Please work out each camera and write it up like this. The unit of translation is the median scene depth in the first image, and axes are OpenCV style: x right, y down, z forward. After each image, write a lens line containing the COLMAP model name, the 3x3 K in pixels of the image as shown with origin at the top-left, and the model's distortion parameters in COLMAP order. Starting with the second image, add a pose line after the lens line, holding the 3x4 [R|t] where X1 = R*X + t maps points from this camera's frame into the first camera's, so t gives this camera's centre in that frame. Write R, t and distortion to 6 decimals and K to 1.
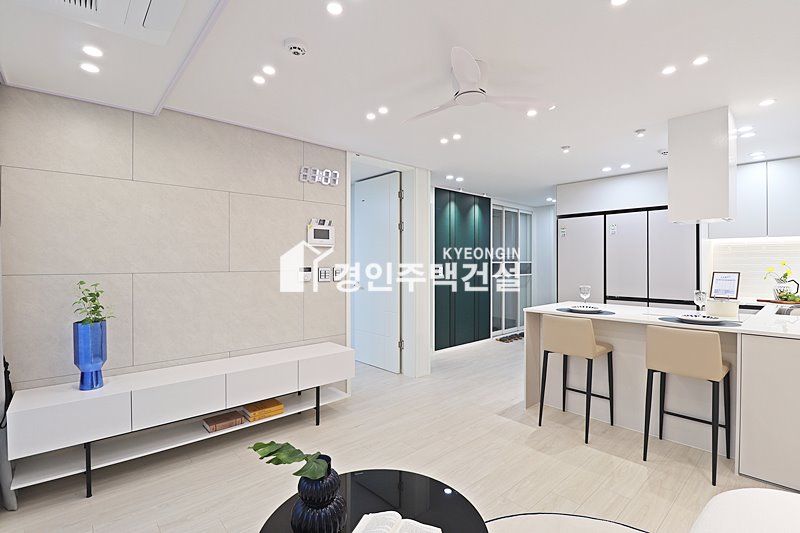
lens RADIAL K [[375.0, 0, 405.0], [0, 375.0, 264.8], [0, 0, 1]] dist [0.000839, -0.013468]
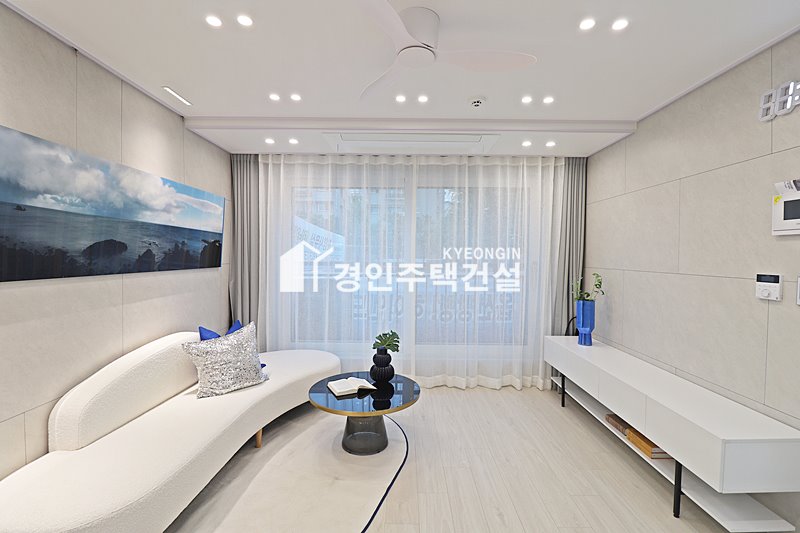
lens RADIAL K [[373.6, 0, 403.0], [0, 373.6, 262.6], [0, 0, 1]] dist [0.000635, -0.014283]
pose [[-0.674570, 0.009643, -0.738148, 0.456806], [-0.014049, 0.999566, 0.025897, -0.016040], [0.738077, 0.027840, -0.674141, 0.888031]]
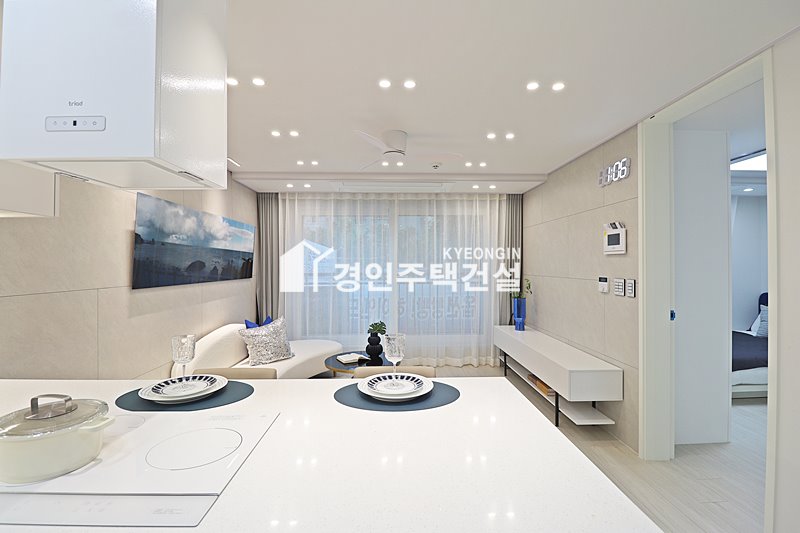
lens RADIAL K [[371.0, 0, 402.6], [0, 371.0, 262.9], [0, 0, 1]] dist [0.002775, -0.014094]
pose [[-0.645971, -0.001215, -0.763361, 0.702404], [-0.002240, 0.999997, 0.000304, -0.026047], [0.763358, 0.001906, -0.645972, 1.114849]]
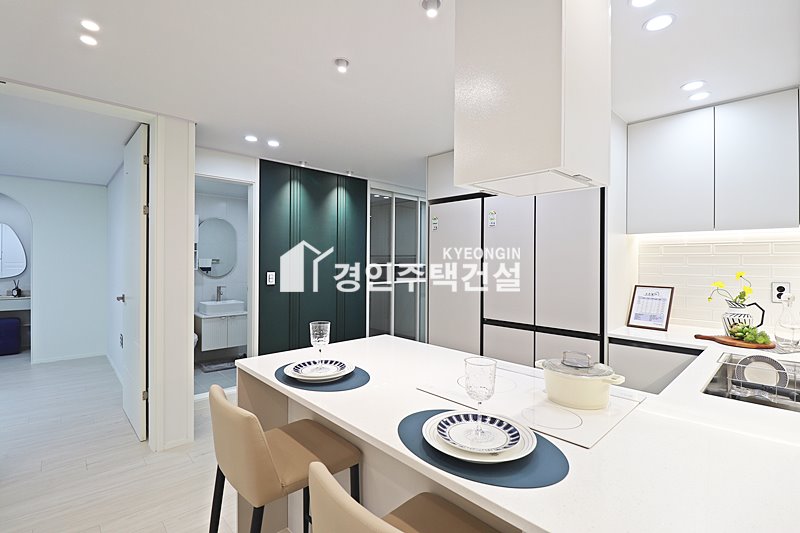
lens RADIAL K [[371.0, 0, 402.6], [0, 371.0, 262.9], [0, 0, 1]] dist [0.002775, -0.014094]
pose [[0.999795, 0.008568, 0.018336, 0.497780], [-0.008530, 0.999961, -0.002151, -0.017790], [-0.018354, 0.001994, 0.999830, 0.442357]]
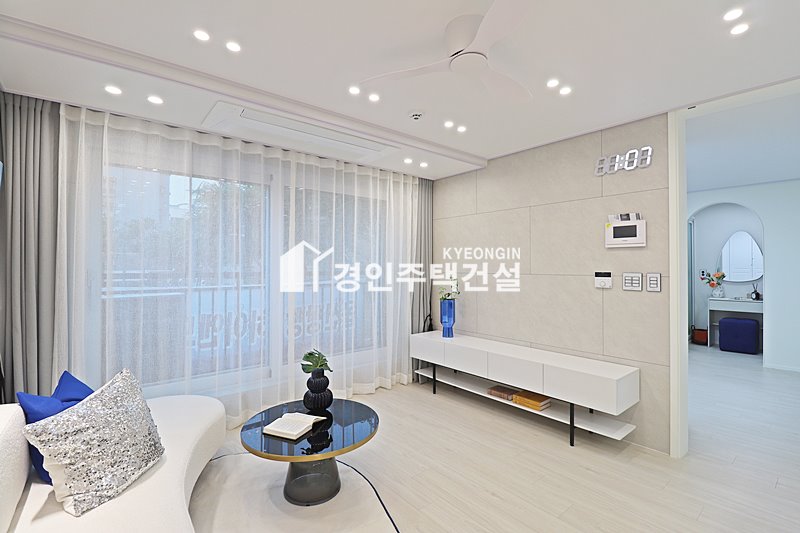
lens RADIAL K [[367.0, 0, 402.6], [0, 367.0, 264.0], [0, 0, 1]] dist [-0.002046, -0.012138]
pose [[-0.040995, -0.007103, -0.999134, 0.560642], [-0.006192, 0.999957, -0.006855, -0.003257], [0.999140, 0.005906, -0.041038, 0.519178]]
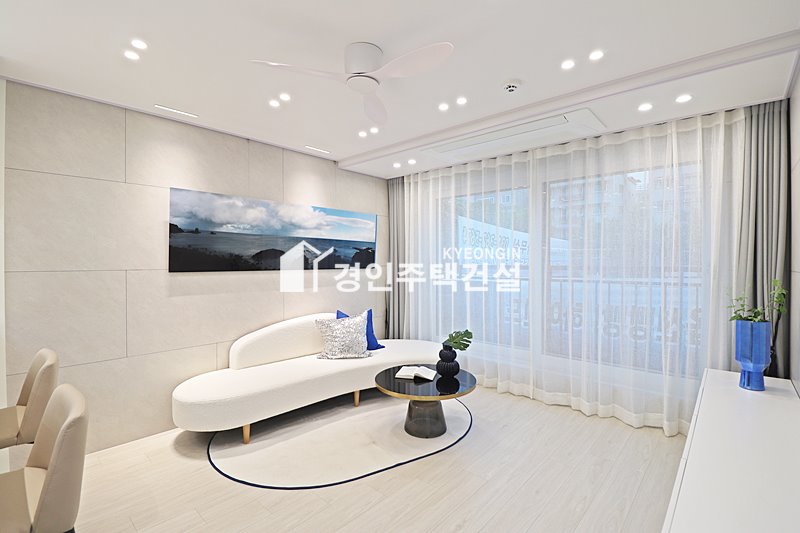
lens RADIAL K [[367.0, 0, 402.6], [0, 367.0, 264.0], [0, 0, 1]] dist [-0.002046, -0.012138]
pose [[-0.994815, 0.002288, -0.101675, 0.099034], [0.000811, 0.999894, 0.014560, -0.005211], [0.101698, 0.014402, -0.994711, 1.119894]]
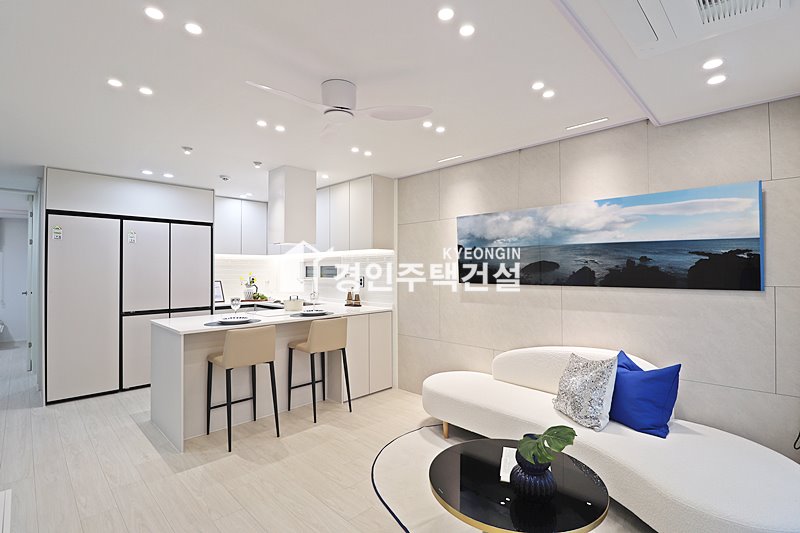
lens RADIAL K [[375.0, 0, 405.0], [0, 375.0, 264.8], [0, 0, 1]] dist [0.000839, -0.013468]
pose [[-0.058730, 0.016239, 0.998142, -0.492900], [0.008437, 0.999840, -0.015770, -0.010673], [-0.998238, 0.007495, -0.058857, 0.513542]]
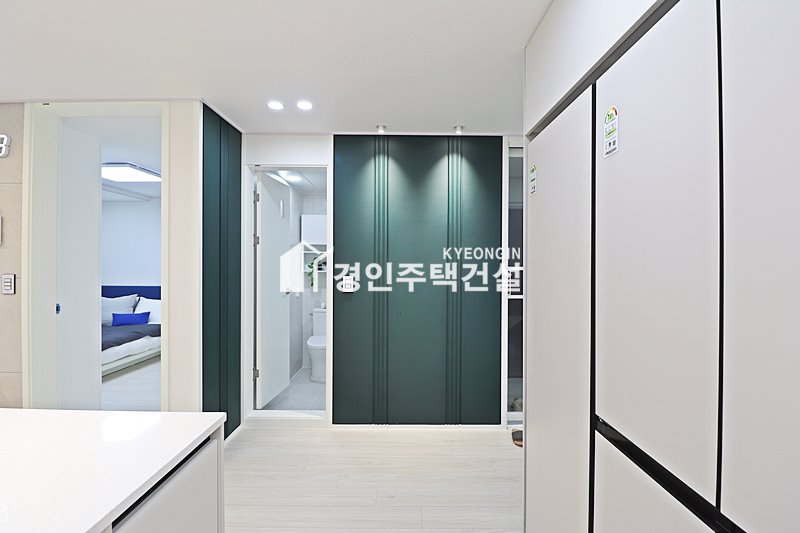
lens RADIAL K [[375.0, 0, 405.0], [0, 375.0, 264.8], [0, 0, 1]] dist [0.000839, -0.013468]
pose [[0.742927, 0.006610, -0.669340, 0.797216], [-0.009939, 0.999950, -0.001157, -0.016305], [0.669299, 0.007512, 0.742955, 0.965932]]
